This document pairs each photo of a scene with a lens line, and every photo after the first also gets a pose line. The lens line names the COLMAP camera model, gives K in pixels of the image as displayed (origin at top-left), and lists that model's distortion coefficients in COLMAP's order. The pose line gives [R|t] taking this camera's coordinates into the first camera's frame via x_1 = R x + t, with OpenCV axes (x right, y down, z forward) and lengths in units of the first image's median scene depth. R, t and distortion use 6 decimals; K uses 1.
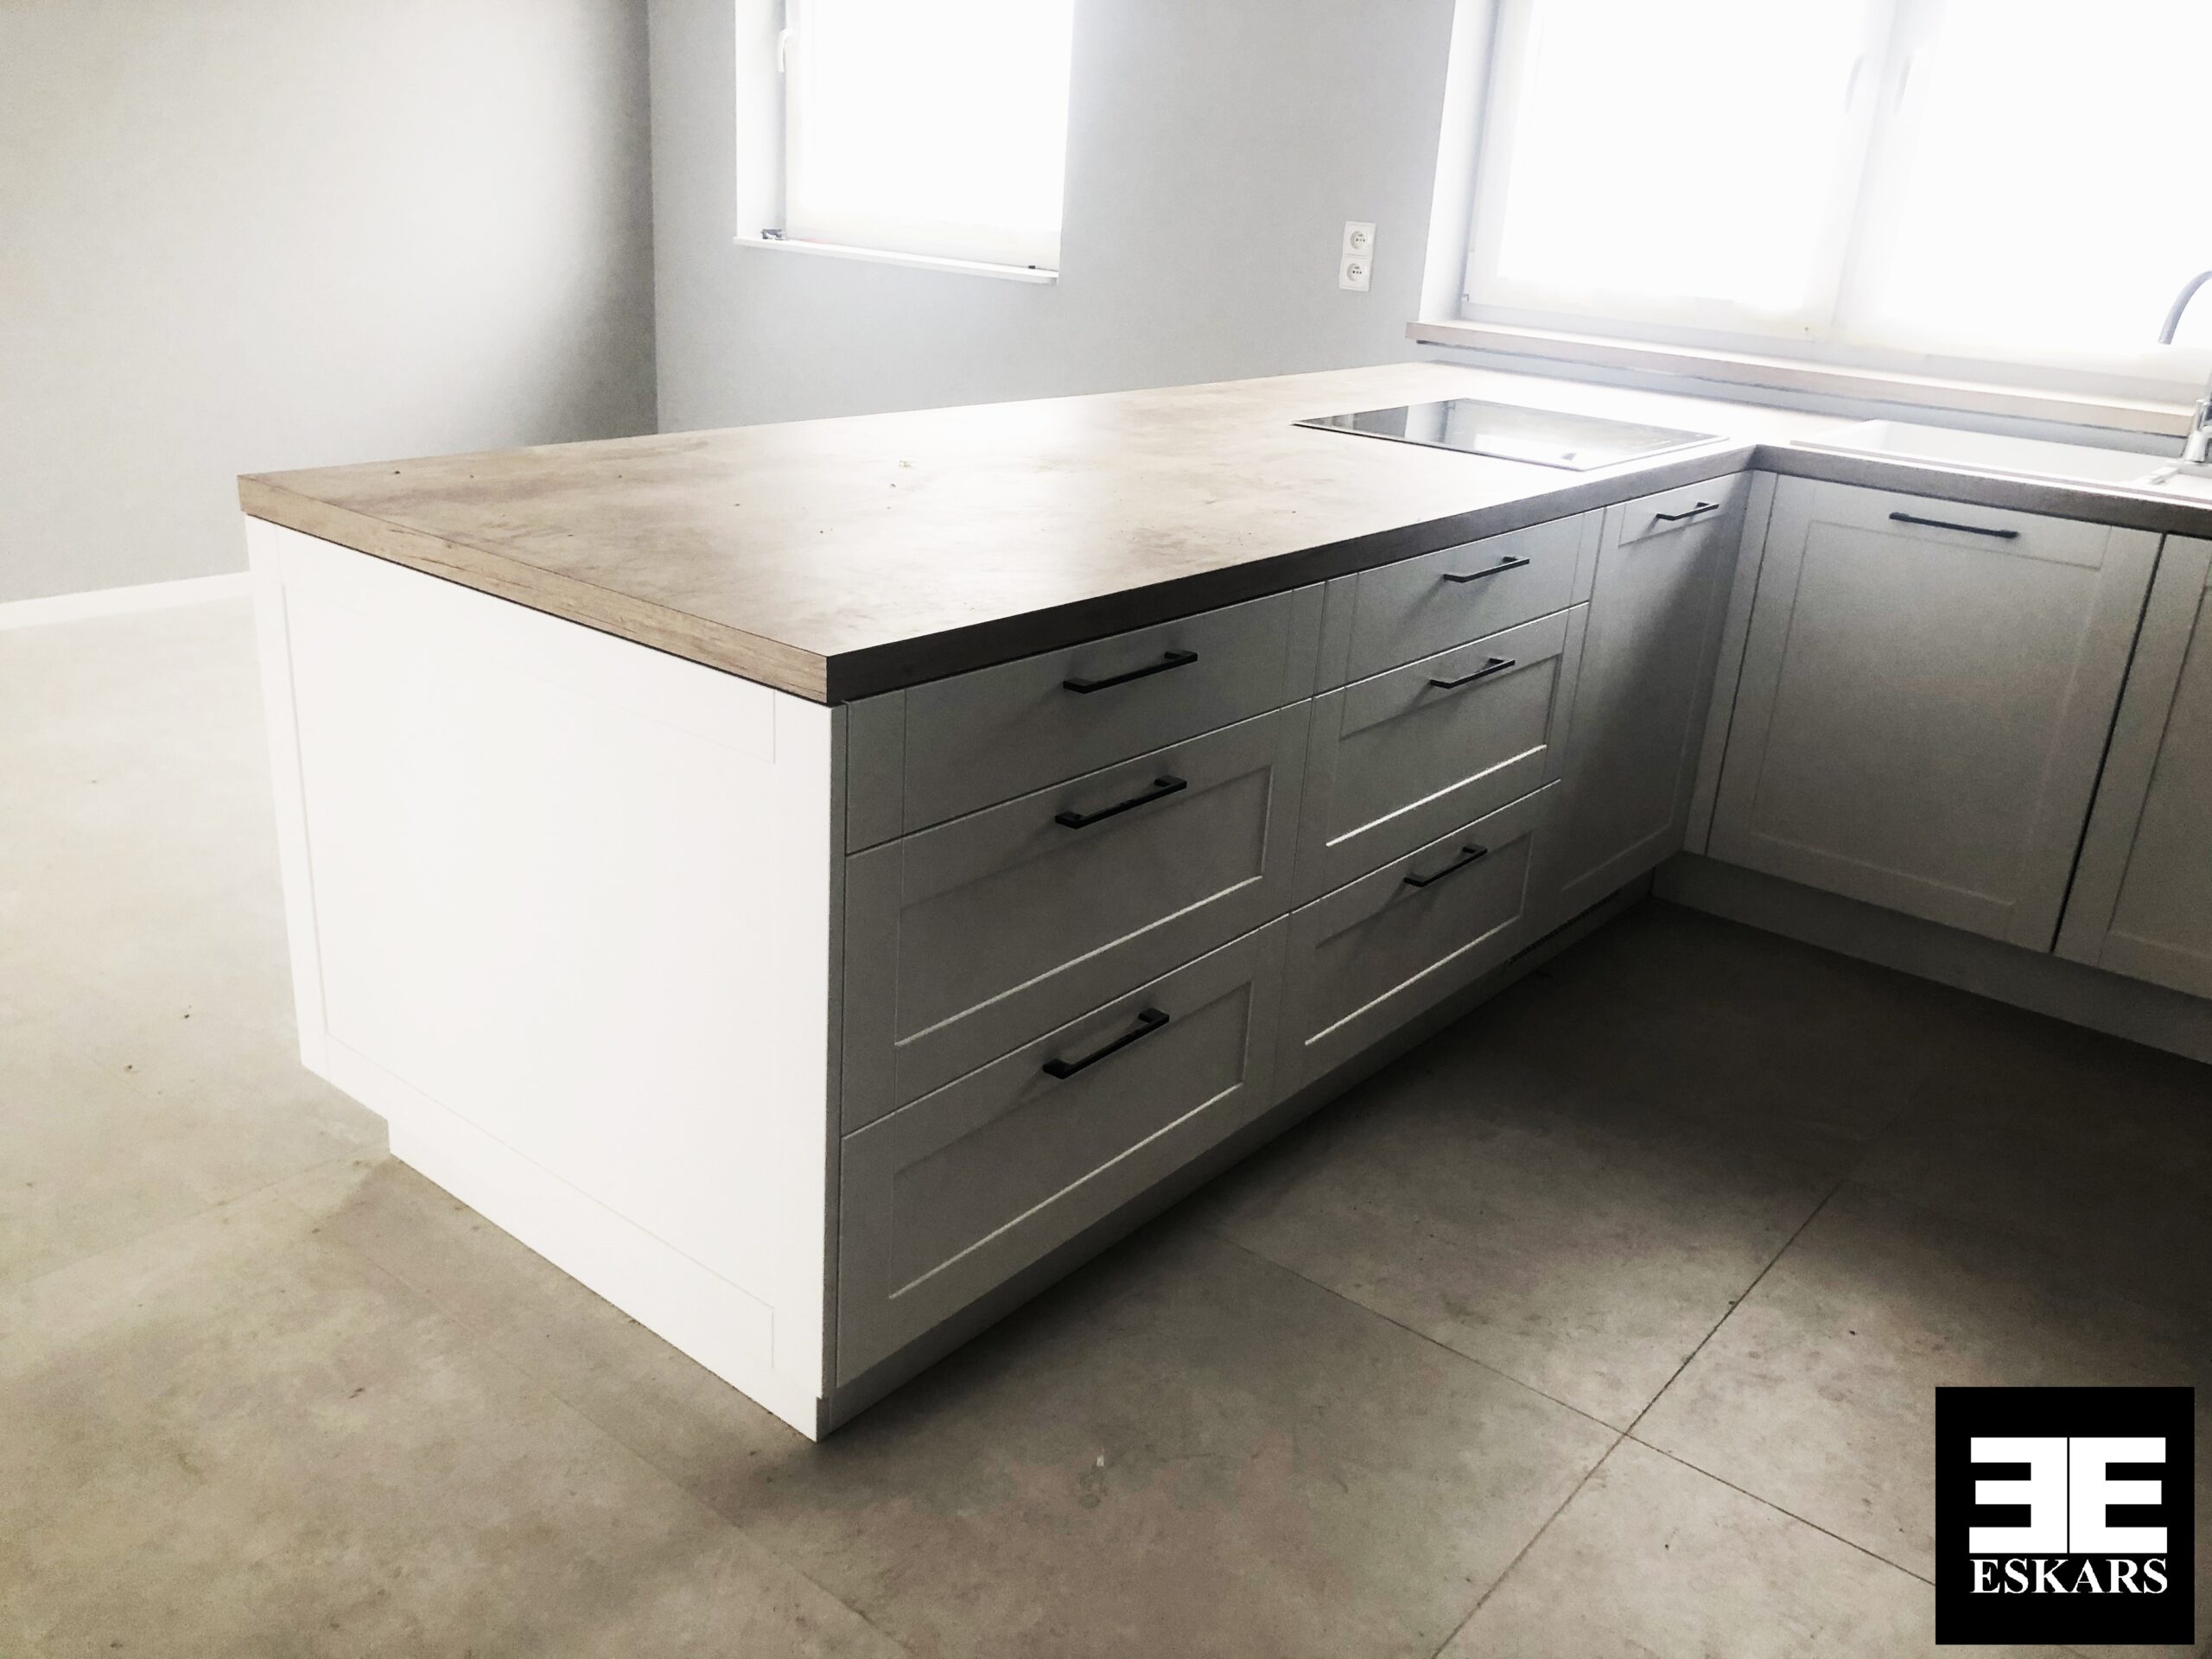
lens RADIAL K [[1824.3, 0, 1109.5], [0, 1824.3, 838.8], [0, 0, 1]] dist [0.050635, -0.036570]
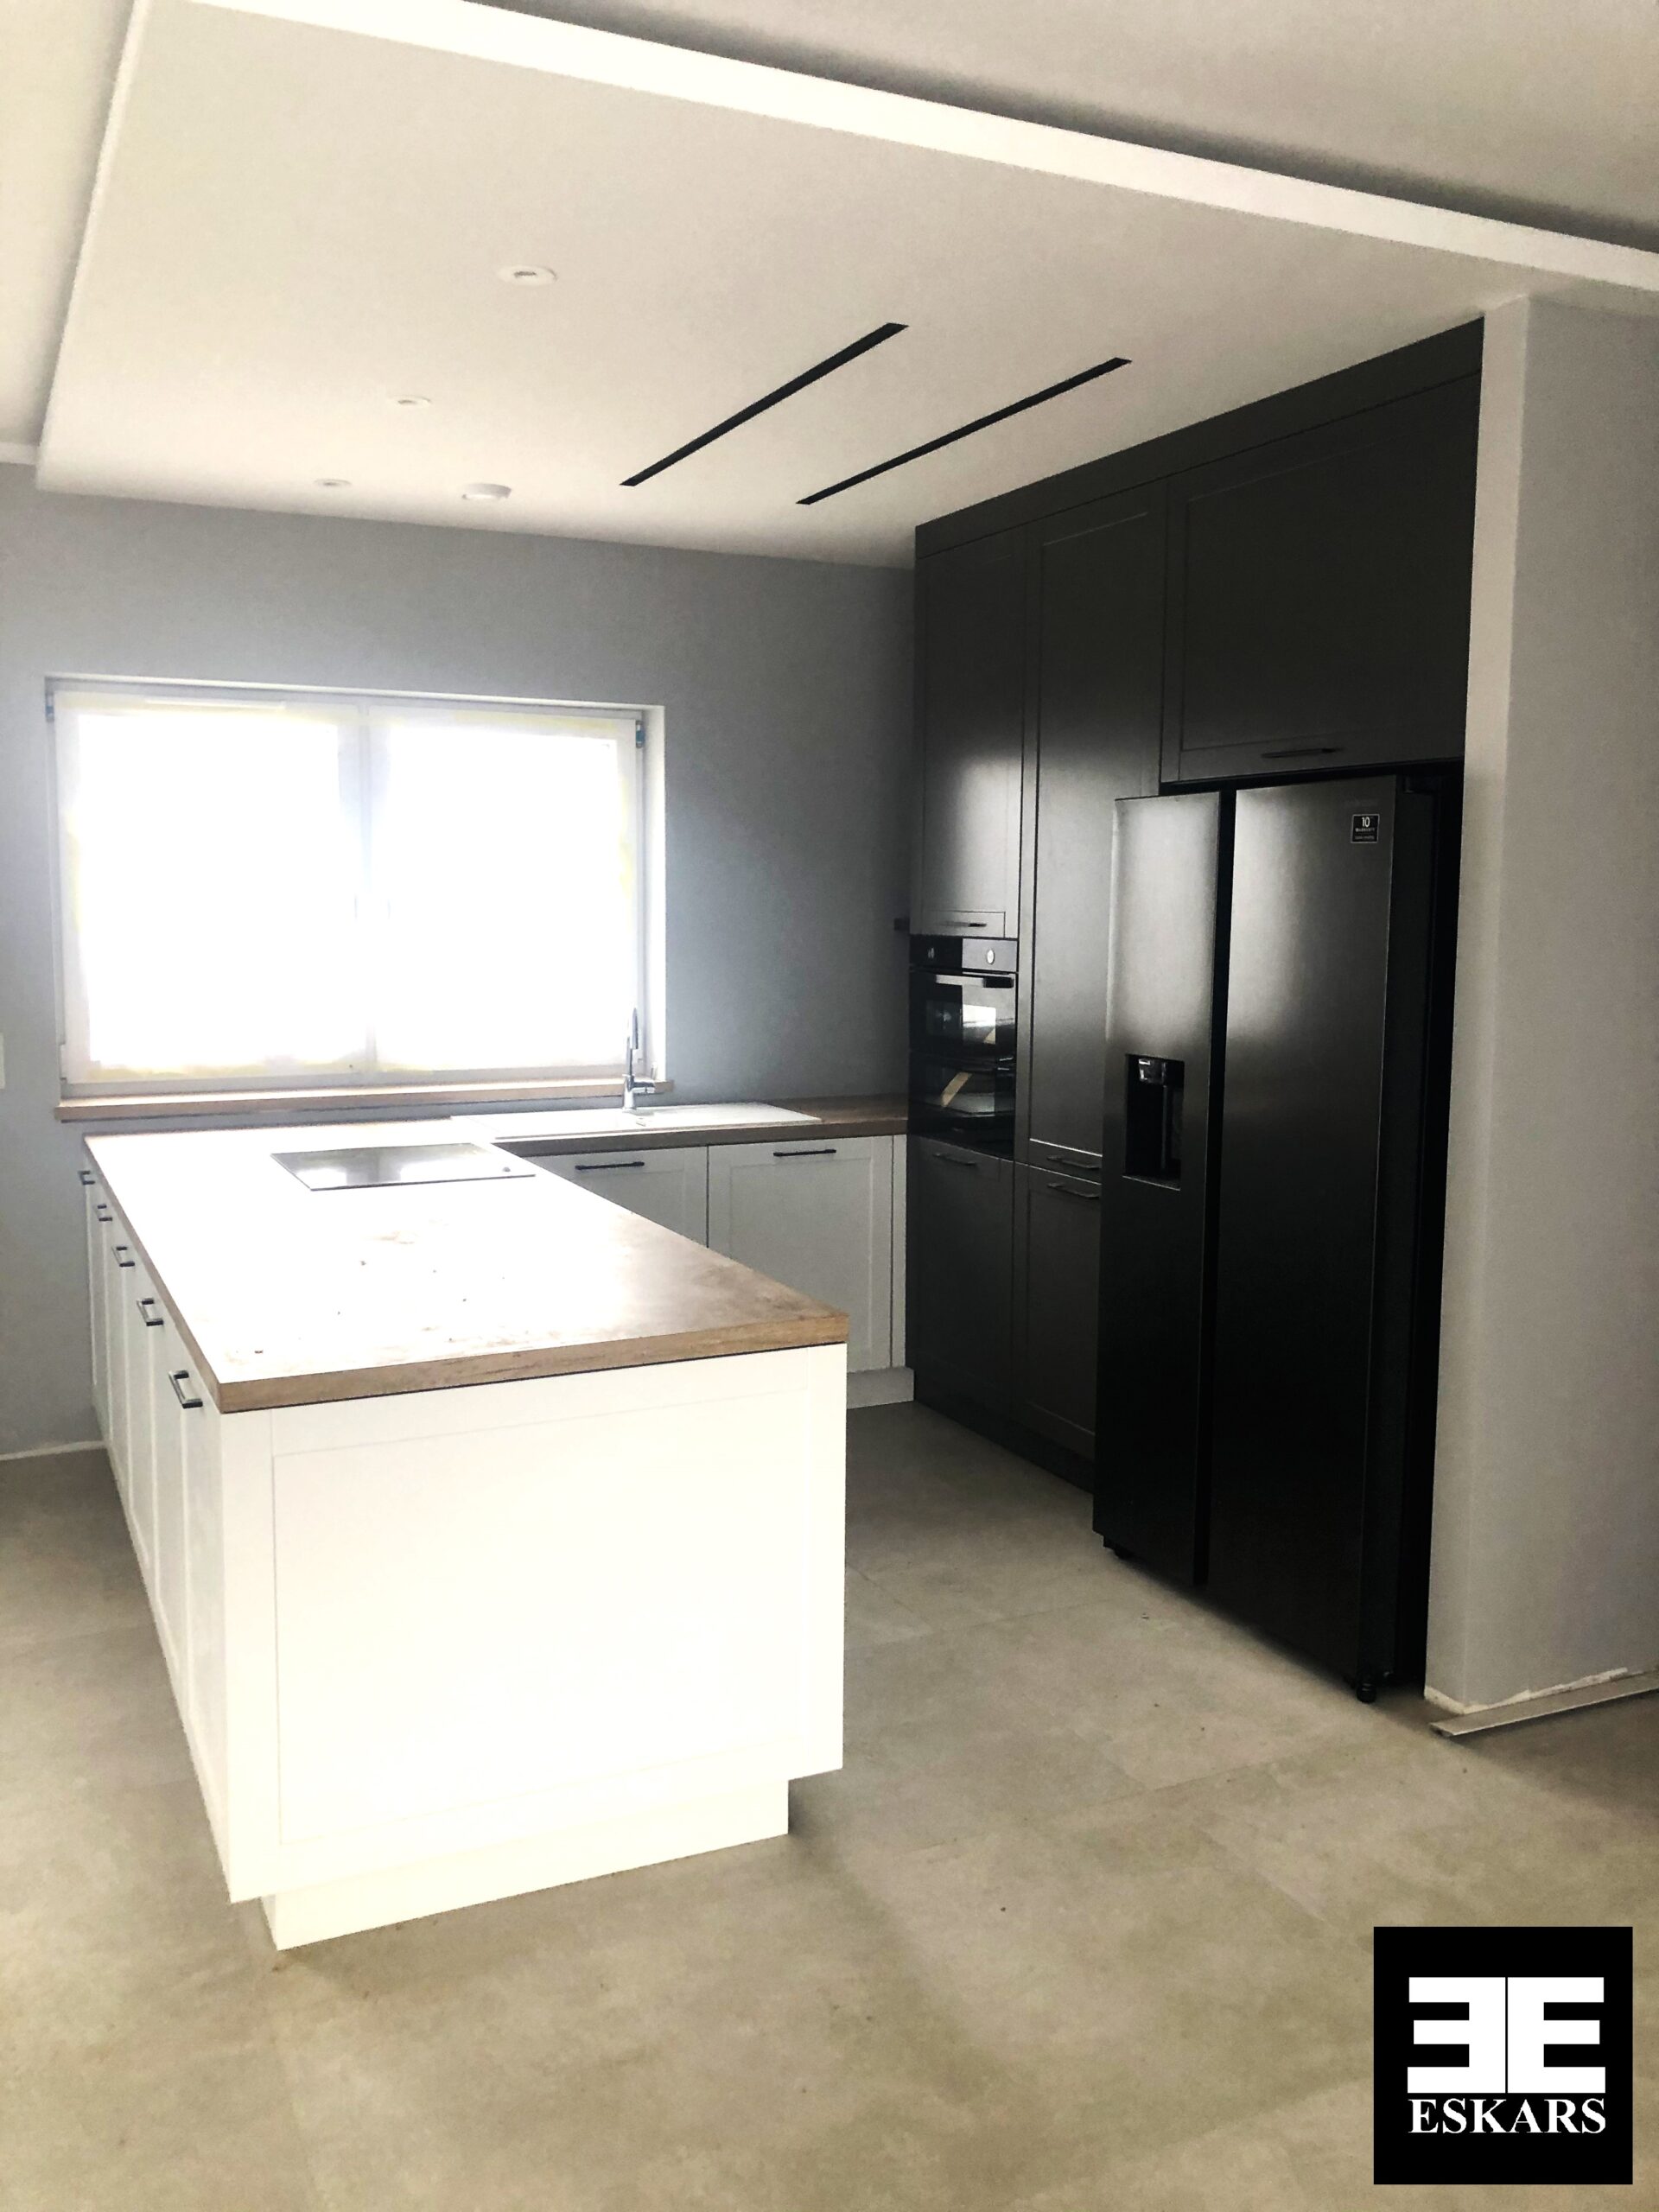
lens RADIAL K [[1824.3, 0, 838.9], [0, 1824.3, 1100.2], [0, 0, 1]] dist [0.050635, -0.036570]
pose [[0.428193, -0.163963, 0.888688, -0.876111], [0.342706, 0.939407, 0.008196, -0.157289], [-0.836184, 0.301049, 0.458439, 0.034796]]
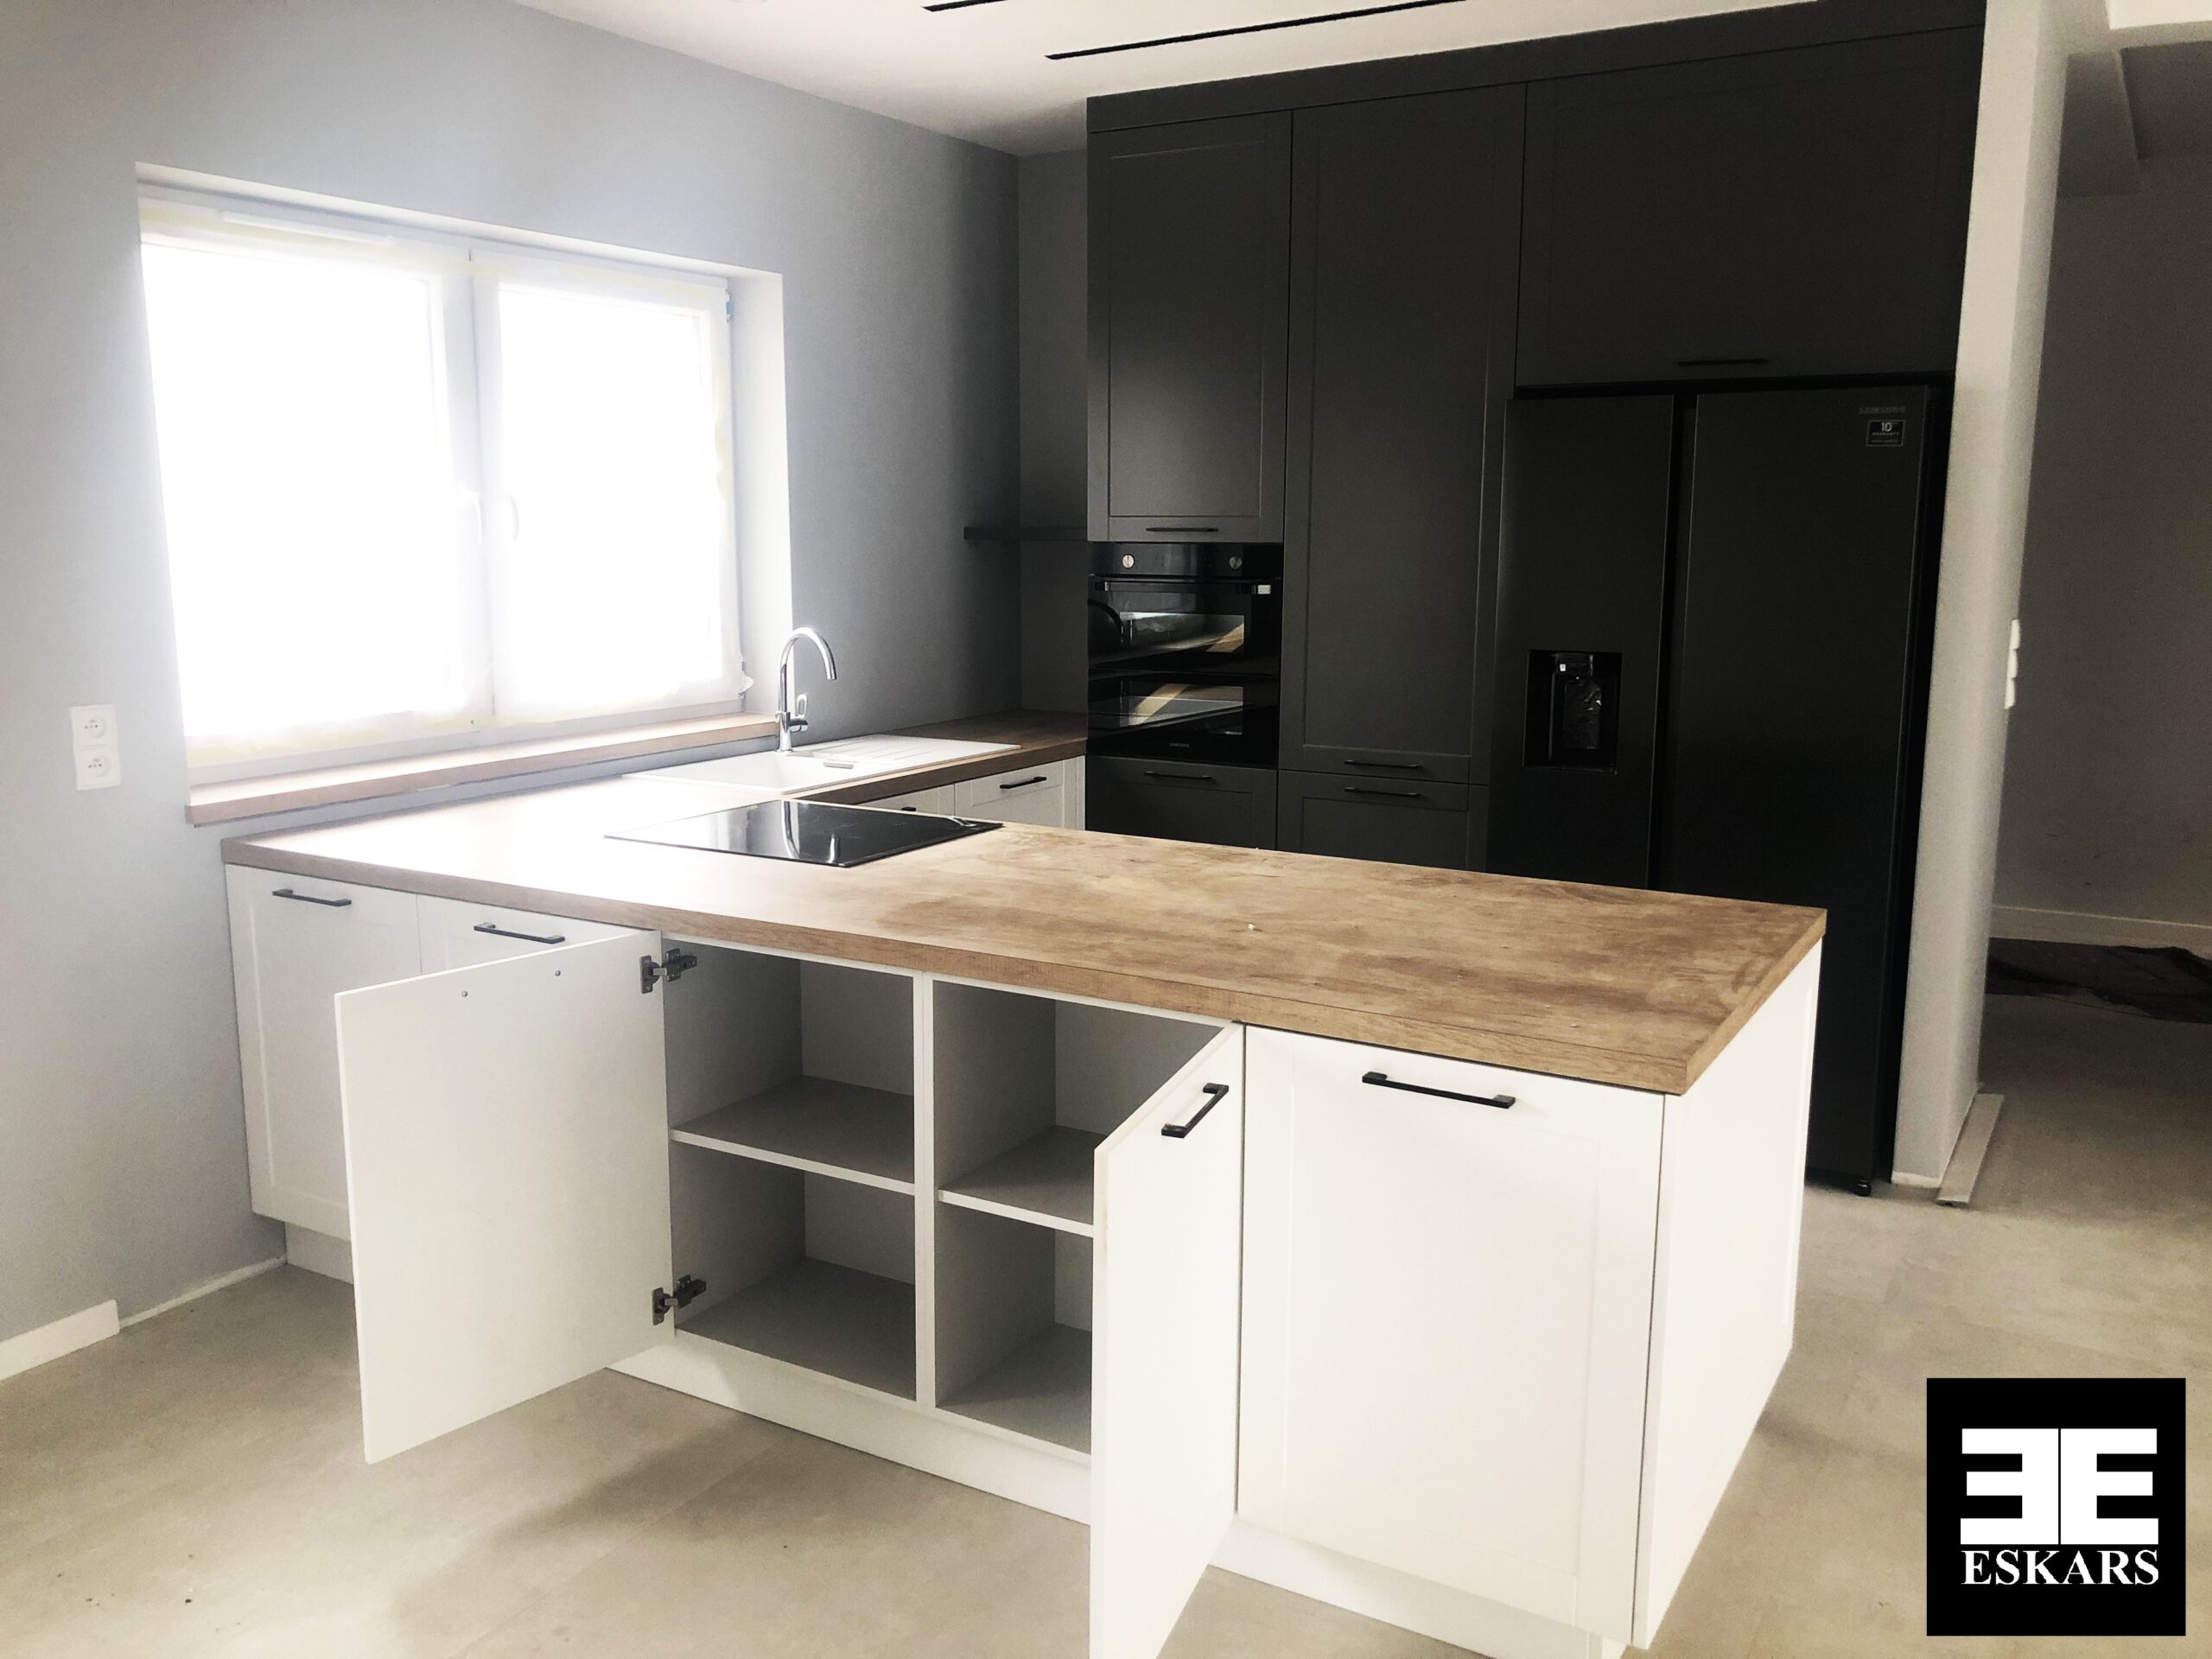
lens RADIAL K [[1824.3, 0, 1103.0], [0, 1824.3, 824.2], [0, 0, 1]] dist [0.050635, -0.036570]
pose [[-0.155534, -0.229821, 0.960724, -0.907412], [0.340810, 0.900360, 0.270556, -0.463510], [-0.927177, 0.369505, -0.061712, 0.868130]]
